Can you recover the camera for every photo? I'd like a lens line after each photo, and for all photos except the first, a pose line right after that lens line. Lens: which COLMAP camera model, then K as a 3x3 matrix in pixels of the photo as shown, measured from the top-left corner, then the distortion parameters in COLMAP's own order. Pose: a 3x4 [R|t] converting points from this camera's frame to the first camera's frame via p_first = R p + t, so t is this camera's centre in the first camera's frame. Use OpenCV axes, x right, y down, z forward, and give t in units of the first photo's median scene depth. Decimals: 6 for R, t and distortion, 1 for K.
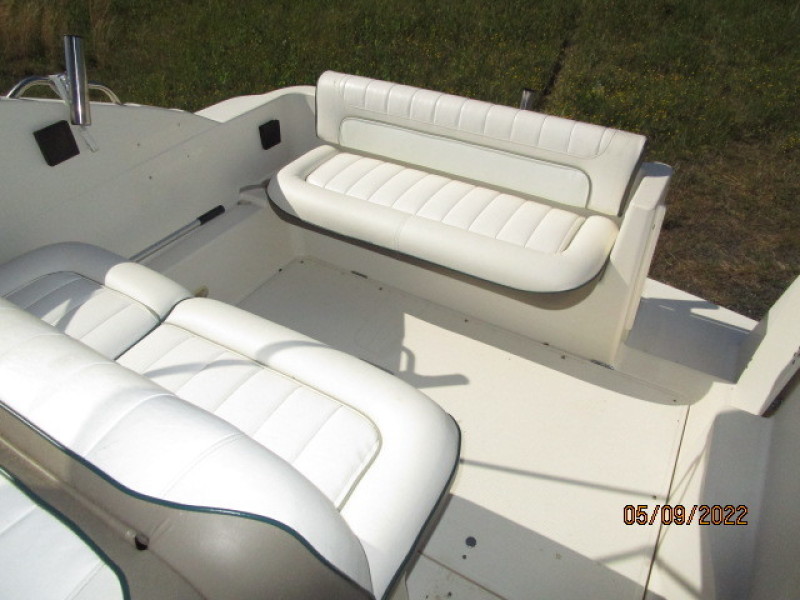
lens RADIAL K [[568.6, 0, 399.3], [0, 568.6, 298.2], [0, 0, 1]] dist [-0.018604, 0.003260]
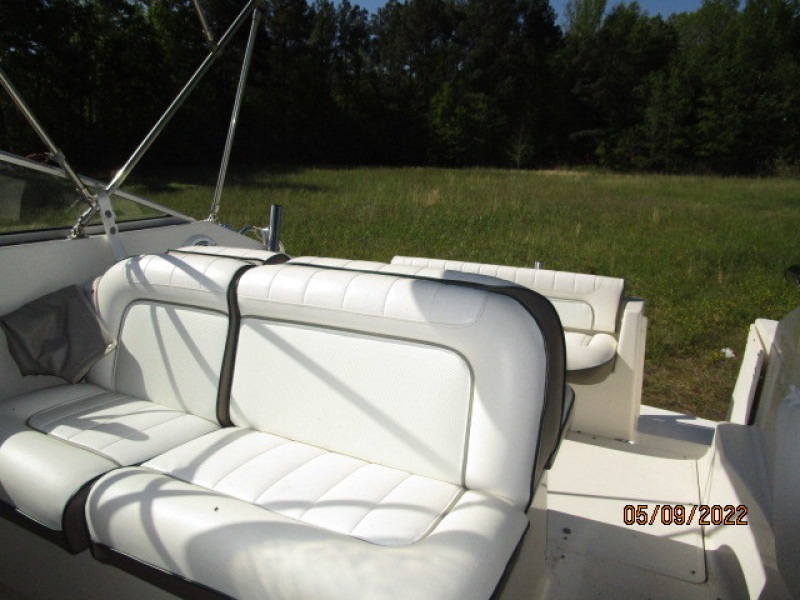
lens RADIAL K [[568.6, 0, 404.5], [0, 568.6, 302.5], [0, 0, 1]] dist [-0.018604, 0.003260]
pose [[0.995499, -0.003163, 0.094722, -0.271943], [0.044311, 0.899013, -0.435675, 0.375732], [-0.083778, 0.437911, 0.895106, -0.270277]]
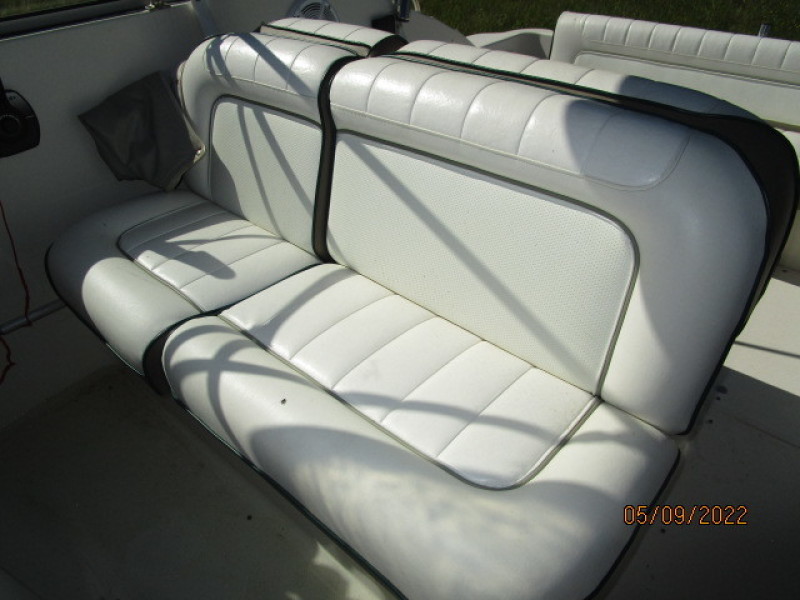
lens RADIAL K [[568.6, 0, 400.3], [0, 568.6, 301.3], [0, 0, 1]] dist [-0.018604, 0.003260]
pose [[0.983802, 0.088272, -0.156021, -0.246278], [-0.092827, 0.995436, -0.022143, 0.242521], [0.153355, 0.036267, 0.987505, -0.136383]]
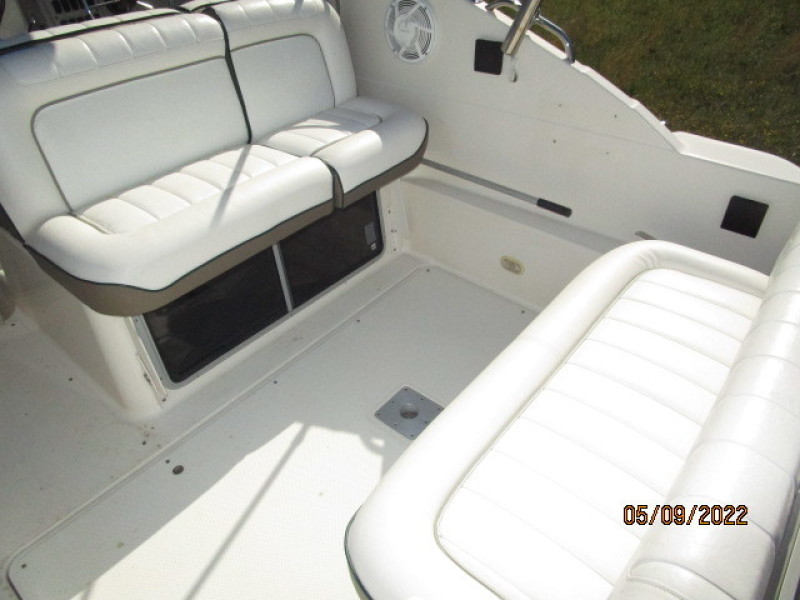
lens RADIAL K [[568.6, 0, 392.6], [0, 568.6, 299.1], [0, 0, 1]] dist [-0.018604, 0.003260]
pose [[-0.184368, 0.598297, -0.779775, 0.537466], [-0.606456, 0.555086, 0.569289, -0.449915], [0.773446, 0.577858, 0.260501, 0.687150]]
